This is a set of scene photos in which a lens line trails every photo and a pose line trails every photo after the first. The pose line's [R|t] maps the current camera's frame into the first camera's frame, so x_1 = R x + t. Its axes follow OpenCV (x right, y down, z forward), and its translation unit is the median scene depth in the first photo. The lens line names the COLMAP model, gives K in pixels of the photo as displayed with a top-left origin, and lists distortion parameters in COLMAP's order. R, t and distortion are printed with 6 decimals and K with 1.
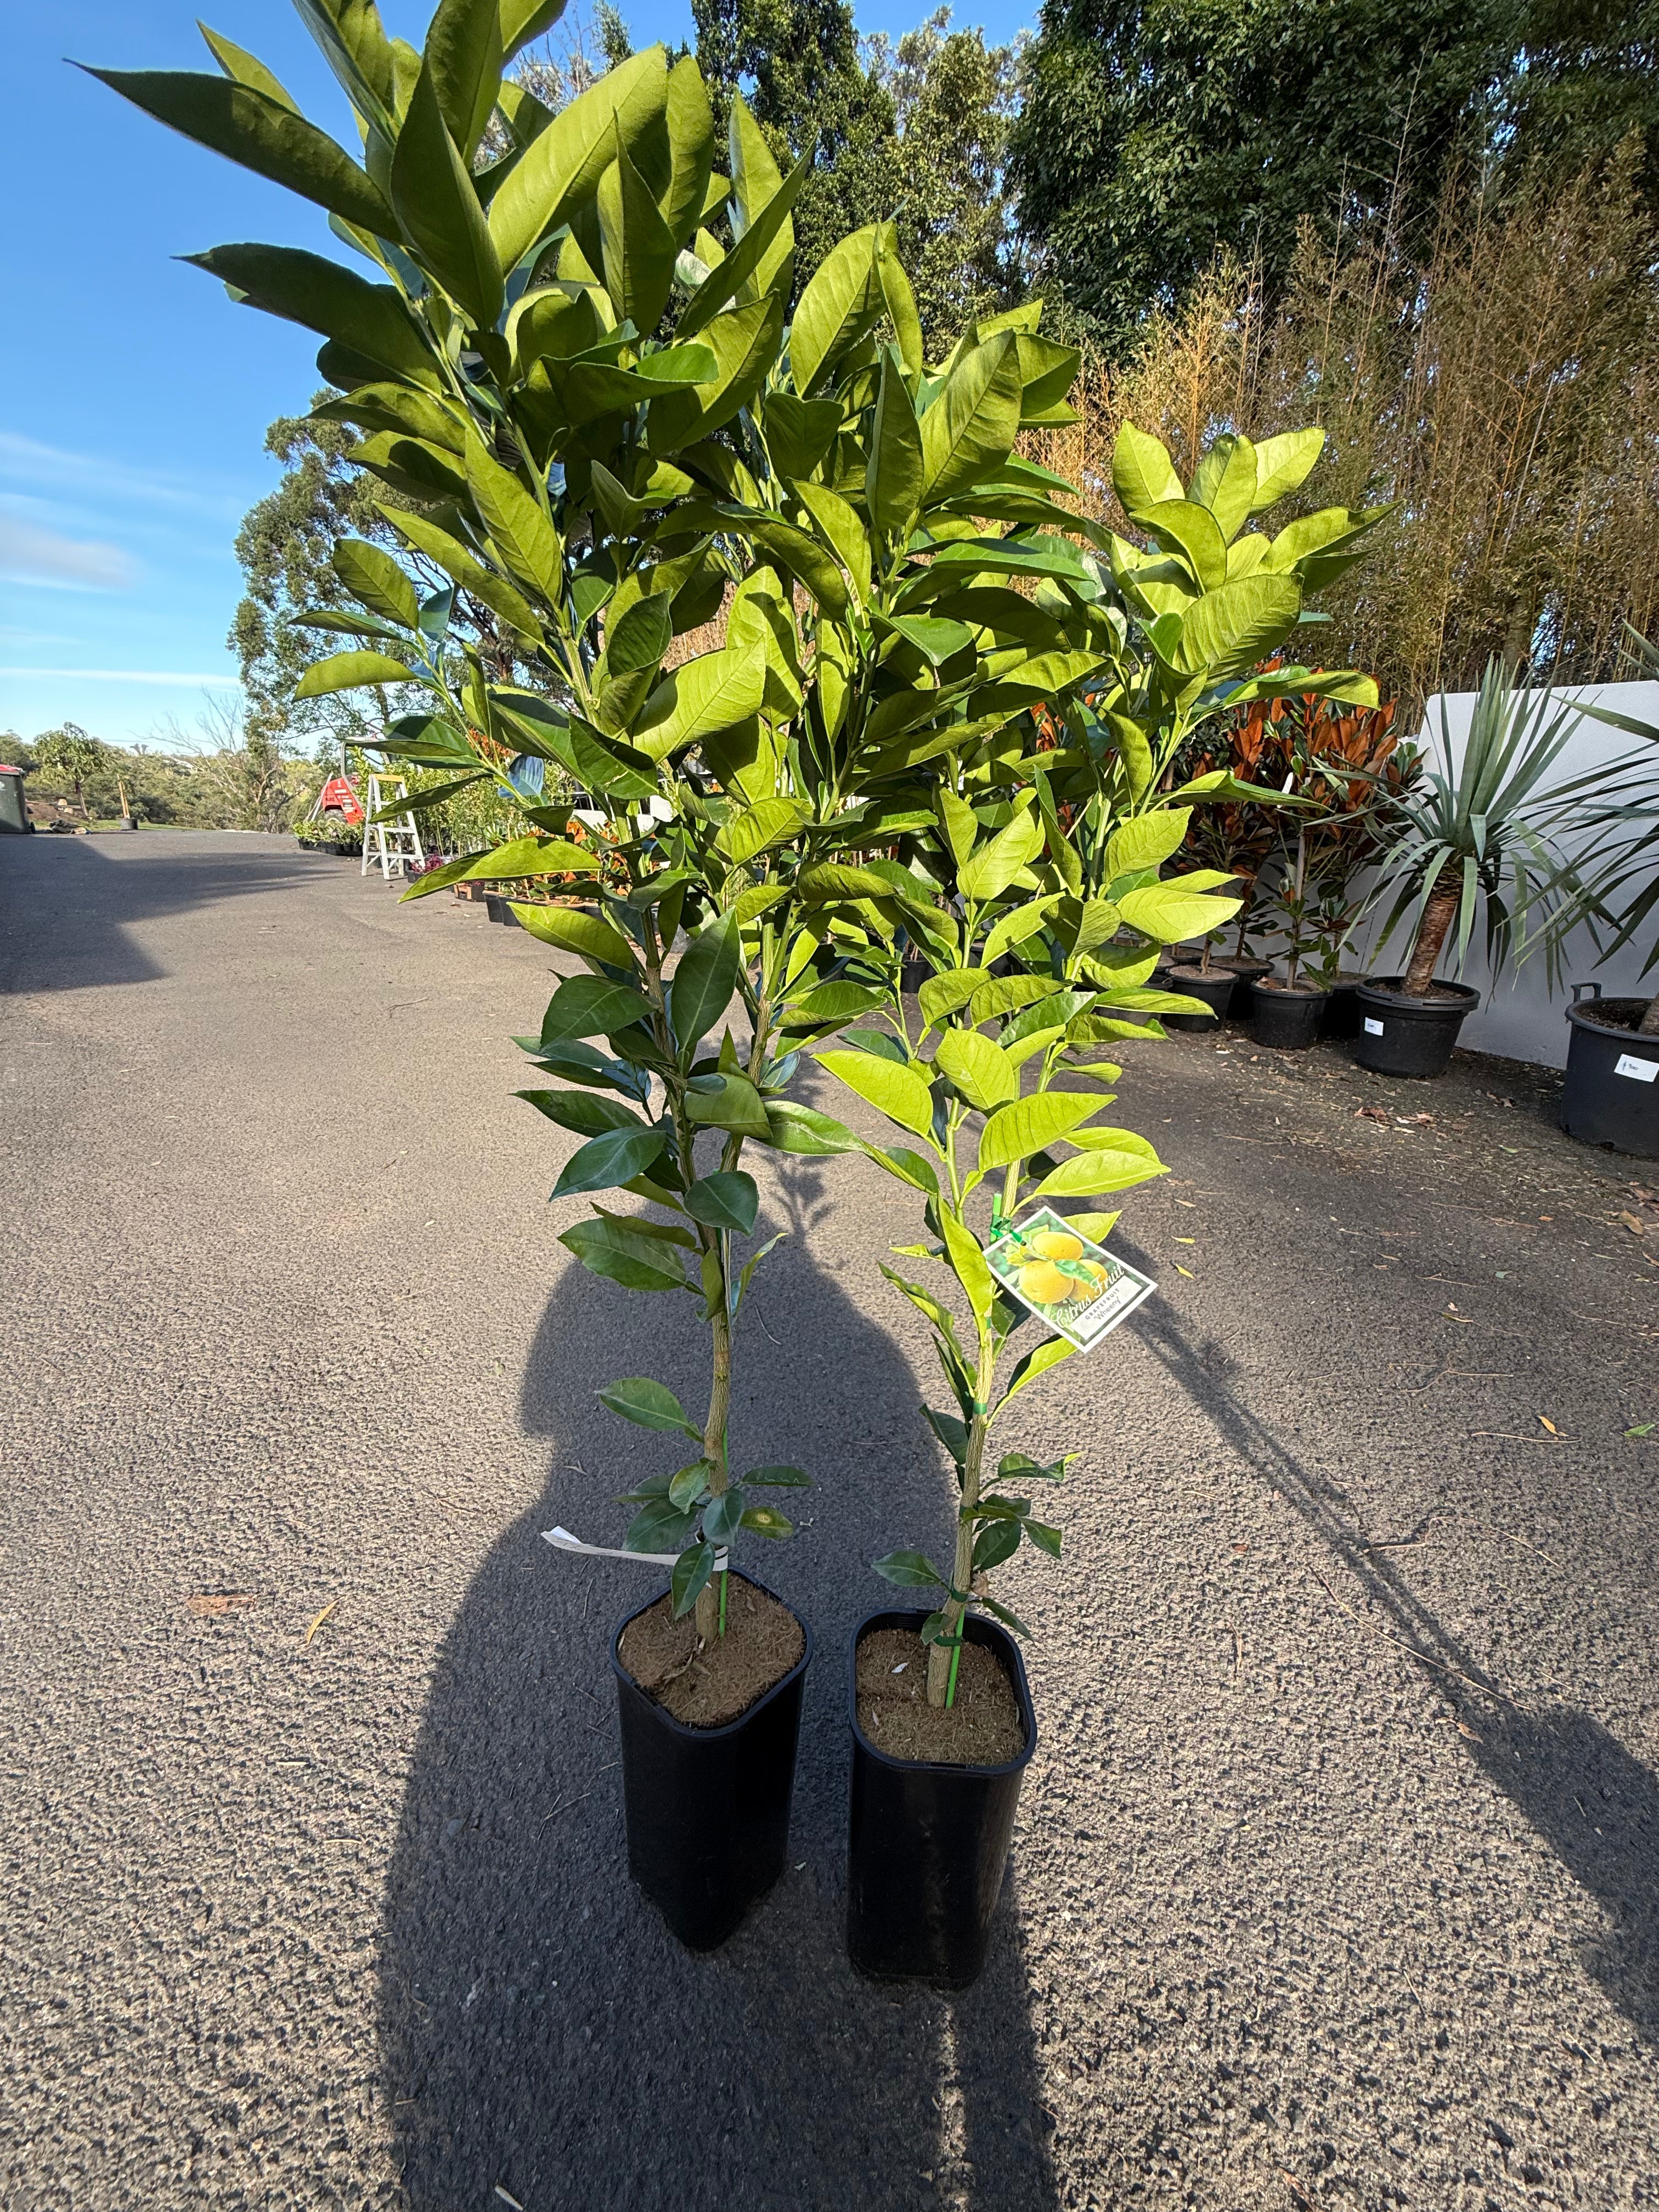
lens RADIAL K [[880.3, 0, 826.8], [0, 880.3, 1098.6], [0, 0, 1]] dist [-0.000143, 0.000424]
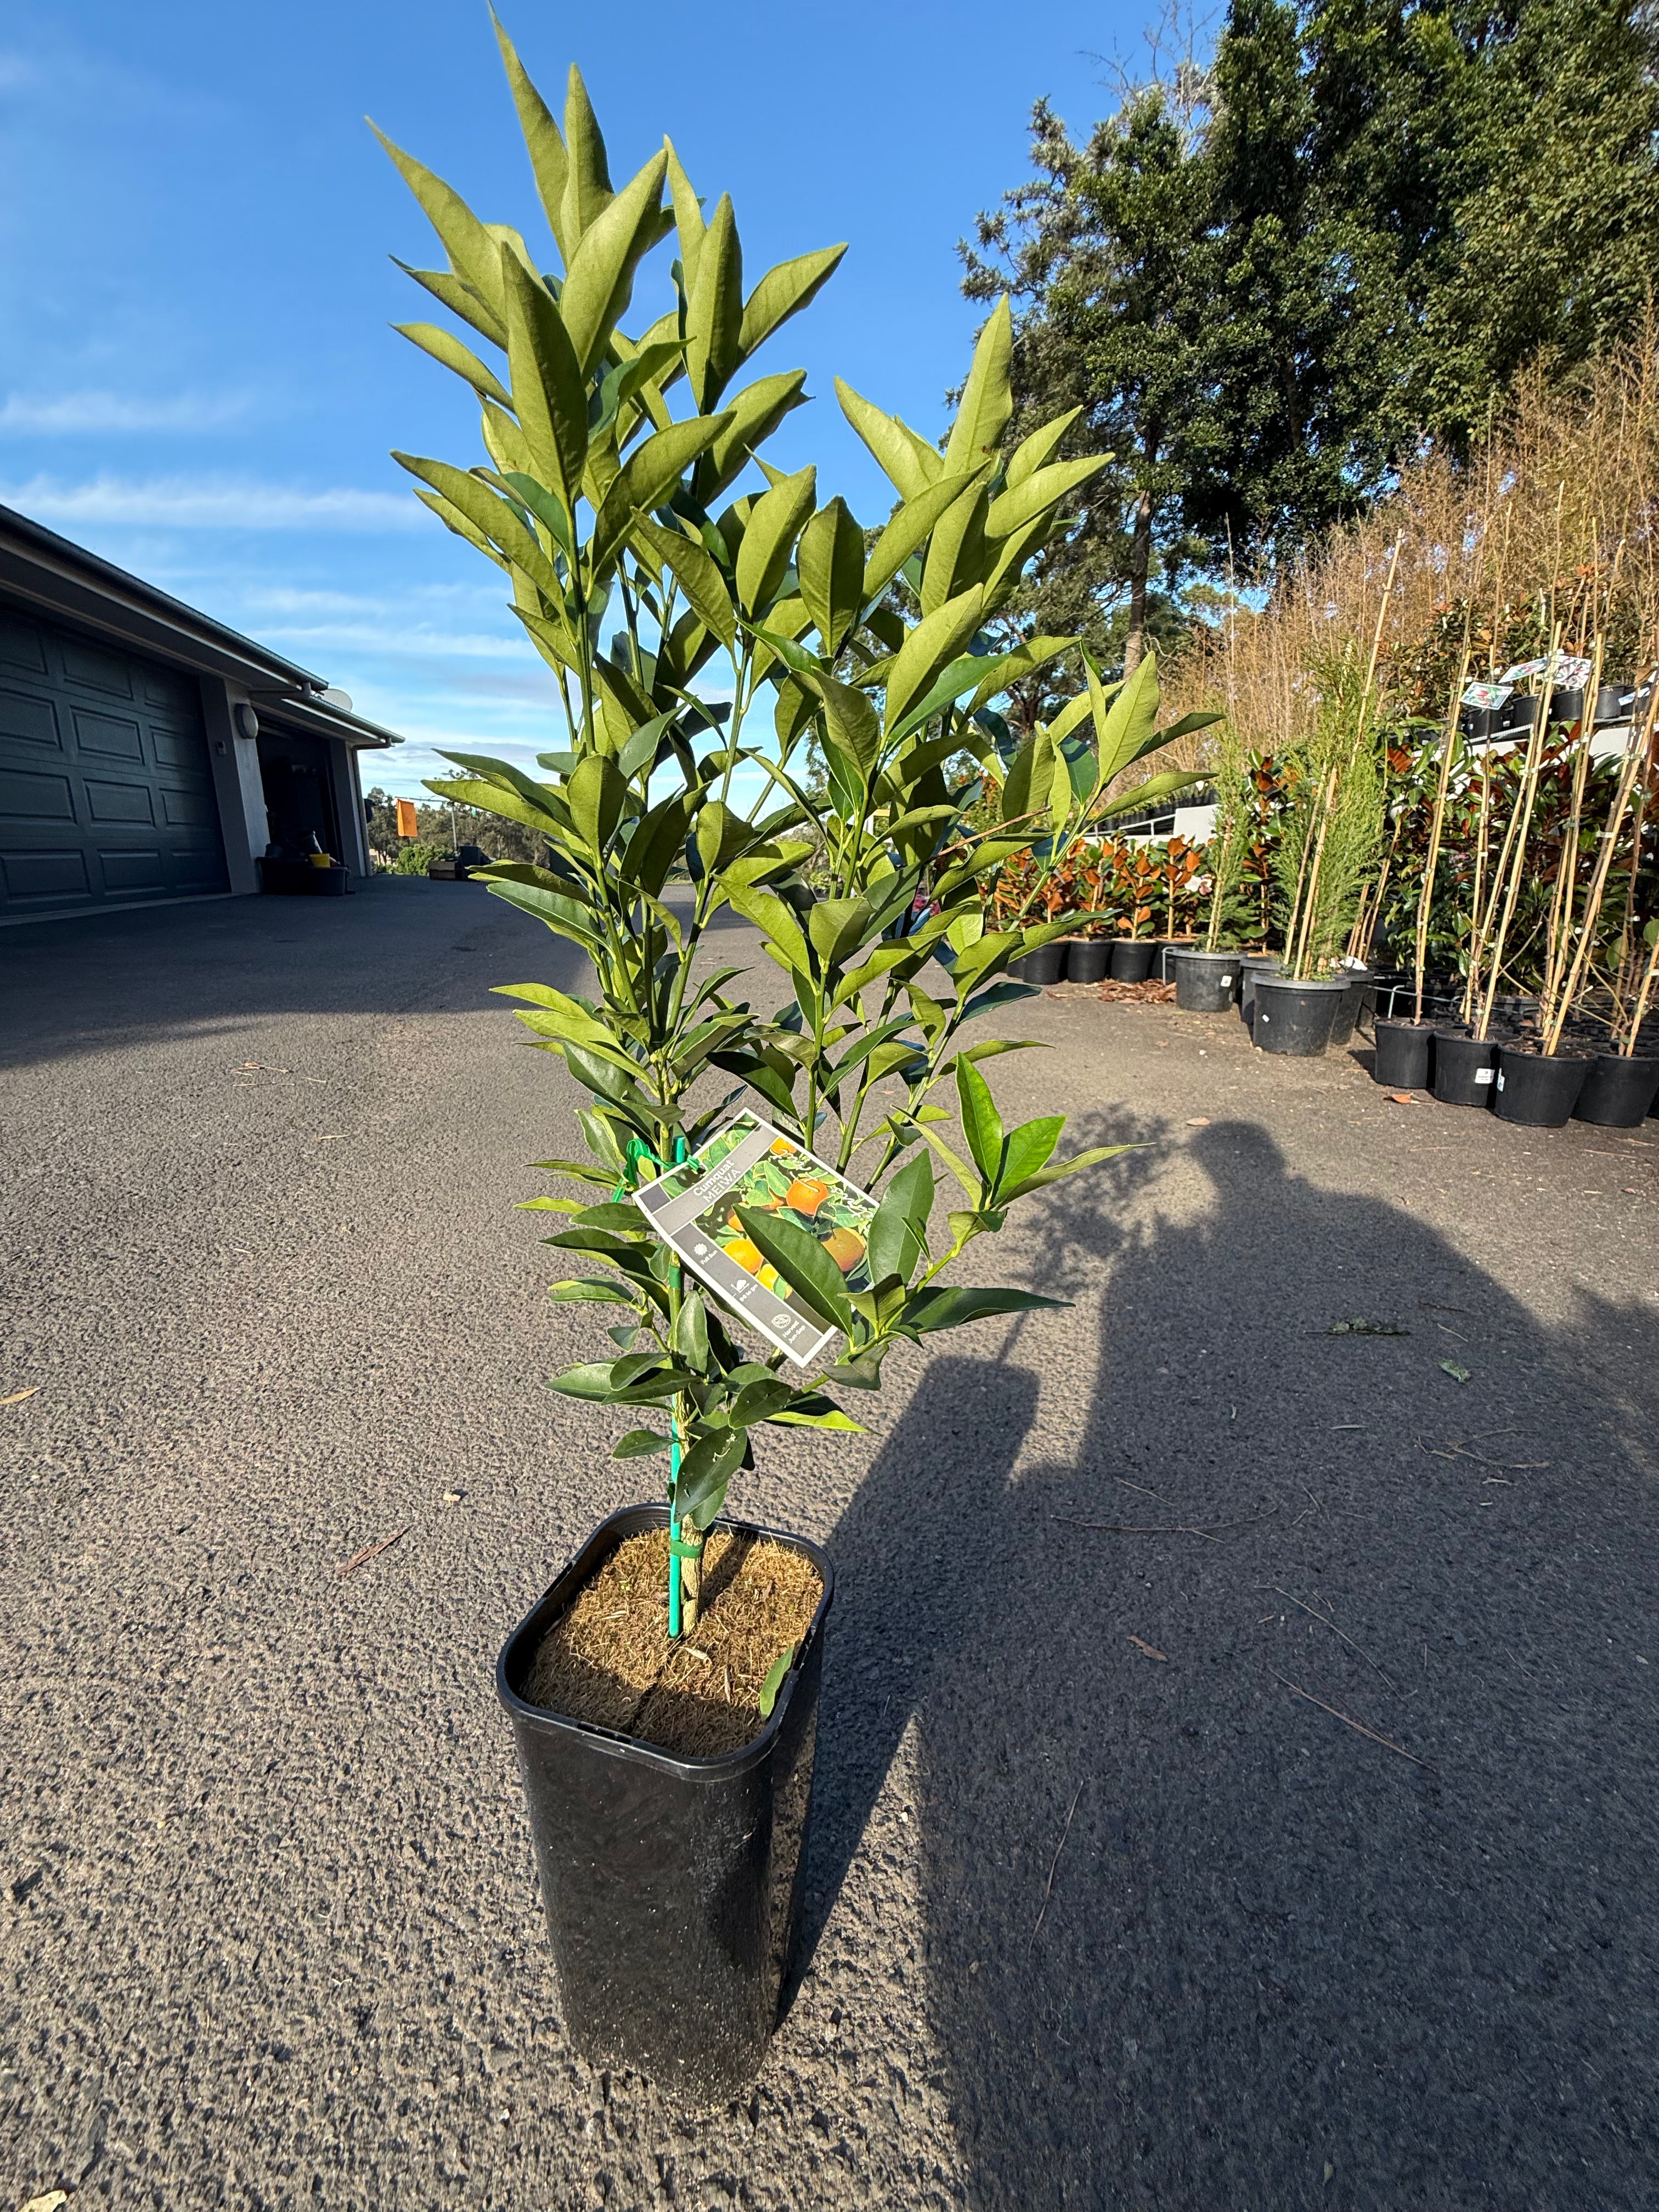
lens RADIAL K [[883.4, 0, 831.8], [0, 883.4, 1096.5], [0, 0, 1]] dist [0.002633, -0.000121]
pose [[0.861024, 0.101437, -0.498346, -0.418646], [-0.134433, 0.990448, -0.030666, -0.262451], [0.490475, 0.093398, 0.866436, 1.740393]]
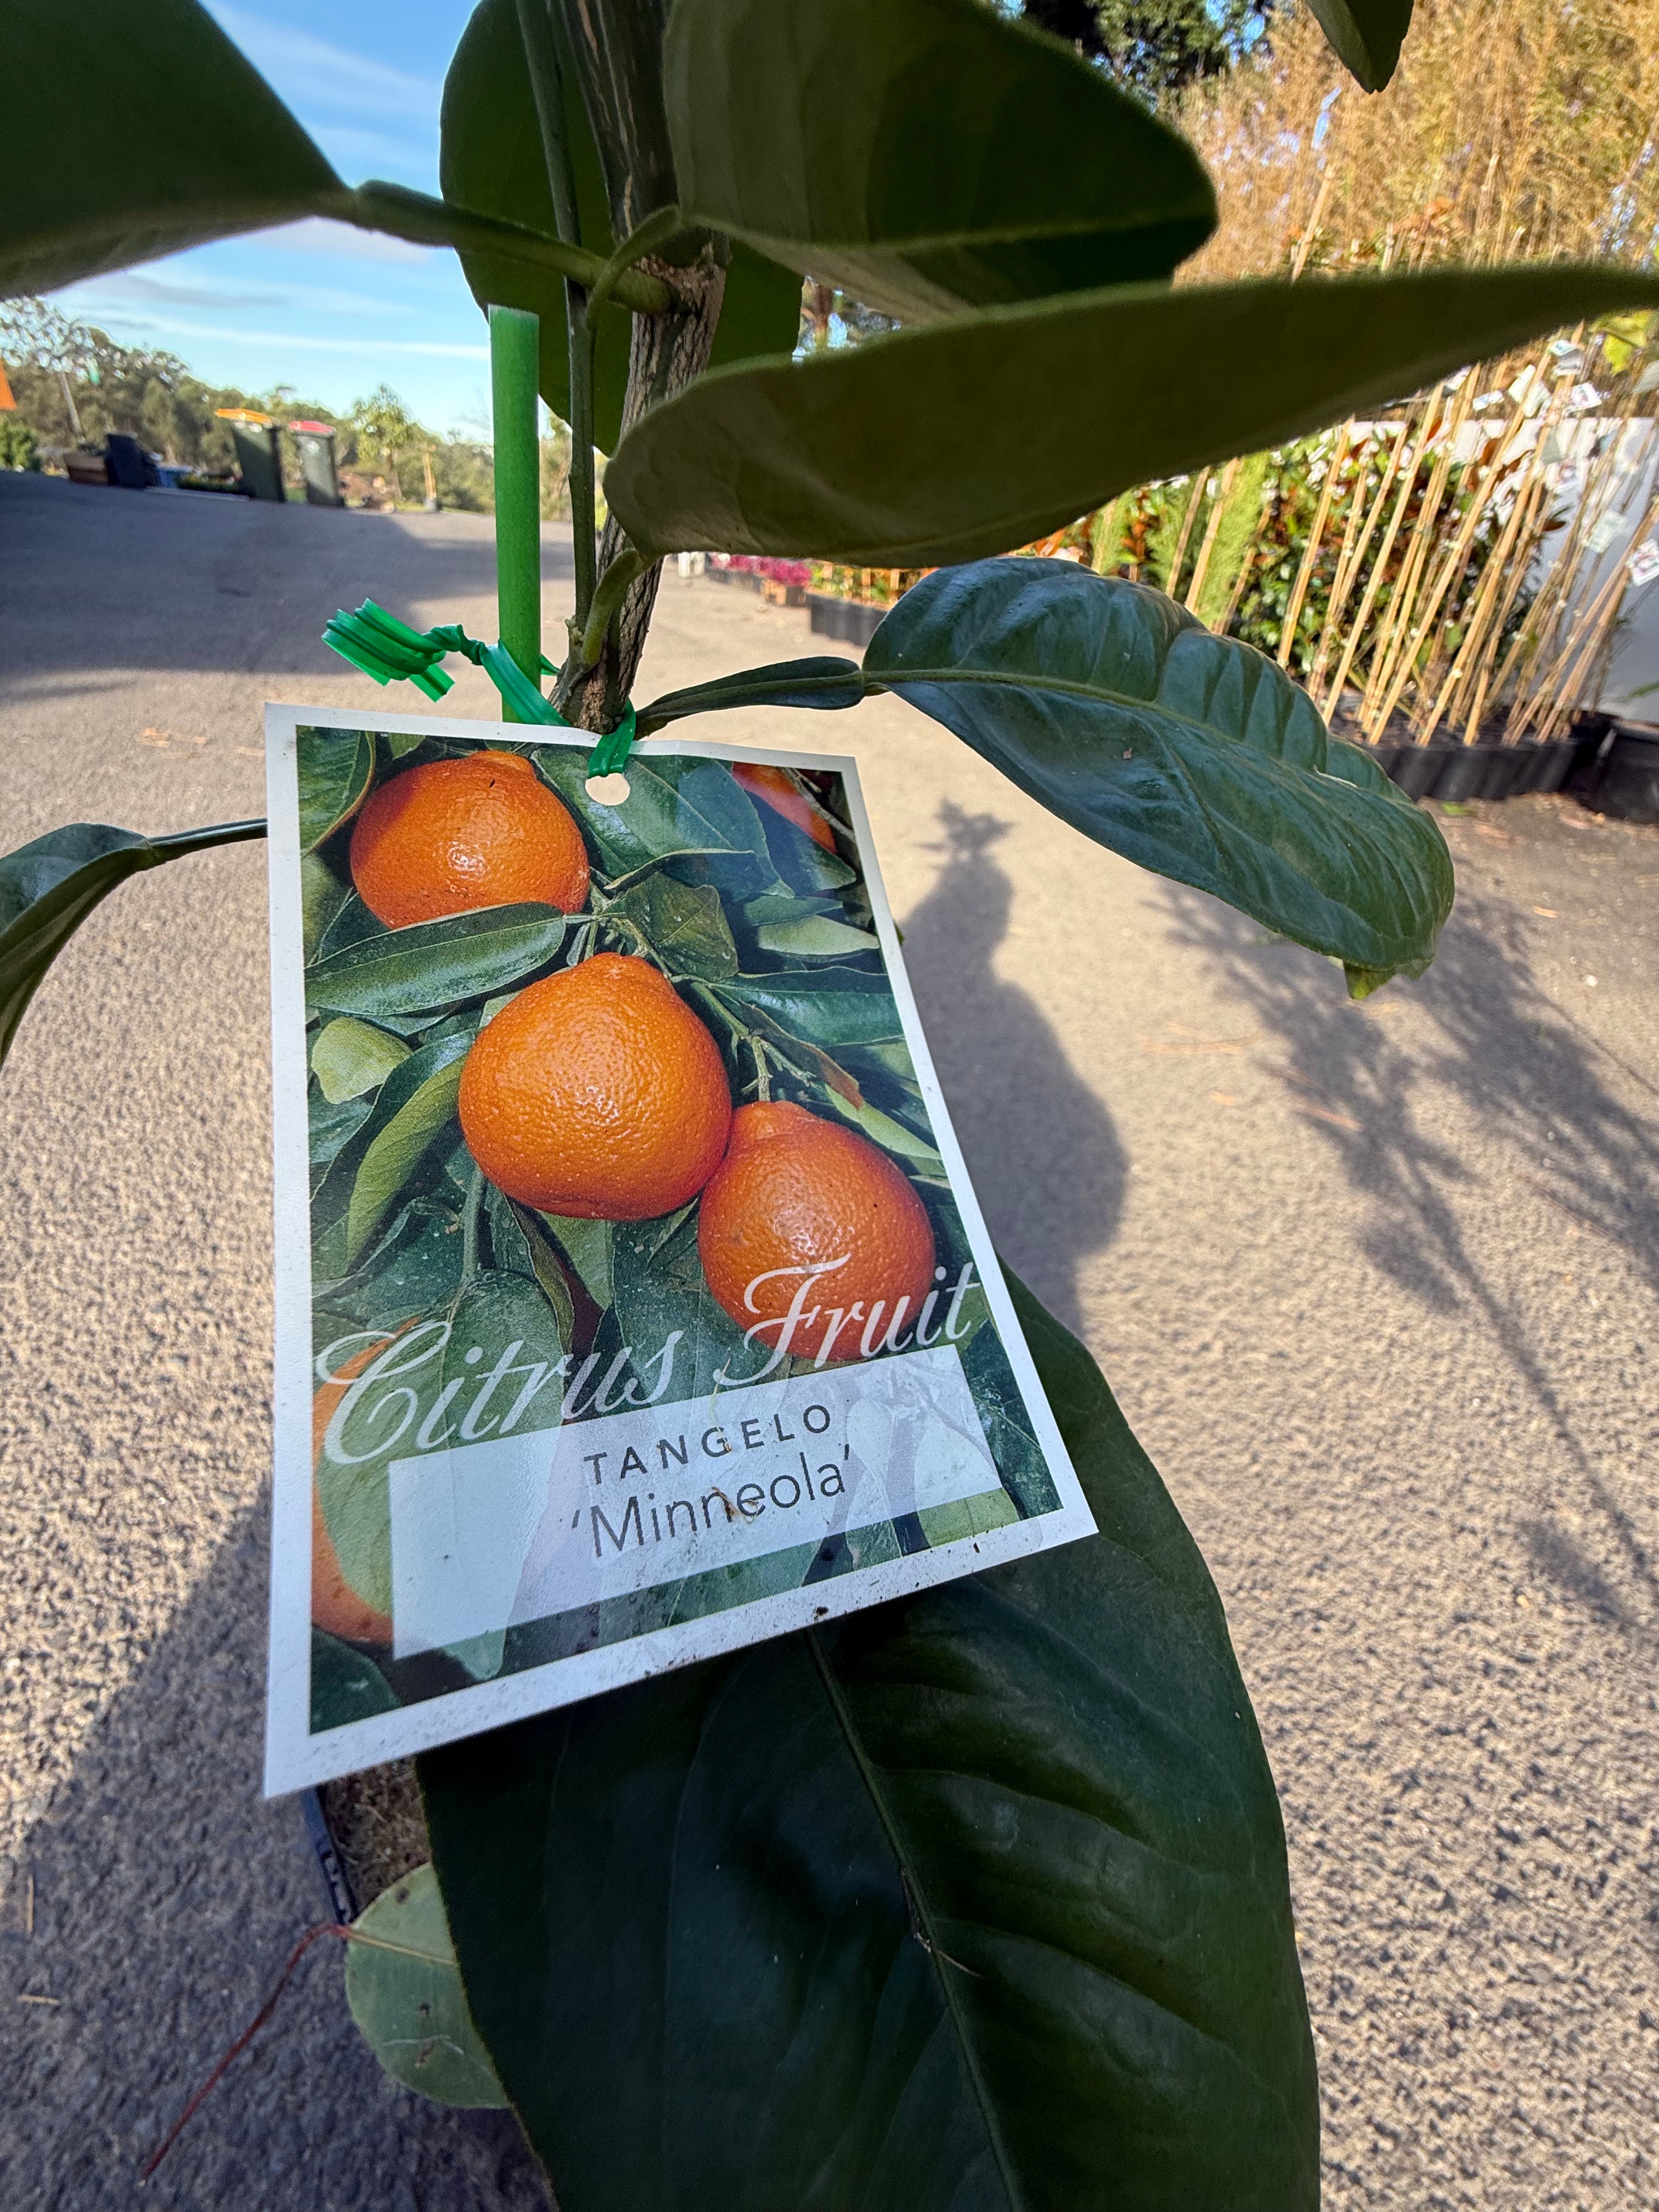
lens RADIAL K [[896.1, 0, 826.9], [0, 896.1, 1099.2], [0, 0, 1]] dist [-0.005388, 0.001982]
pose [[0.953888, 0.191145, -0.231435, -0.741358], [-0.127589, 0.956105, 0.263787, -0.134500], [0.271698, -0.222095, 0.936405, 1.227708]]
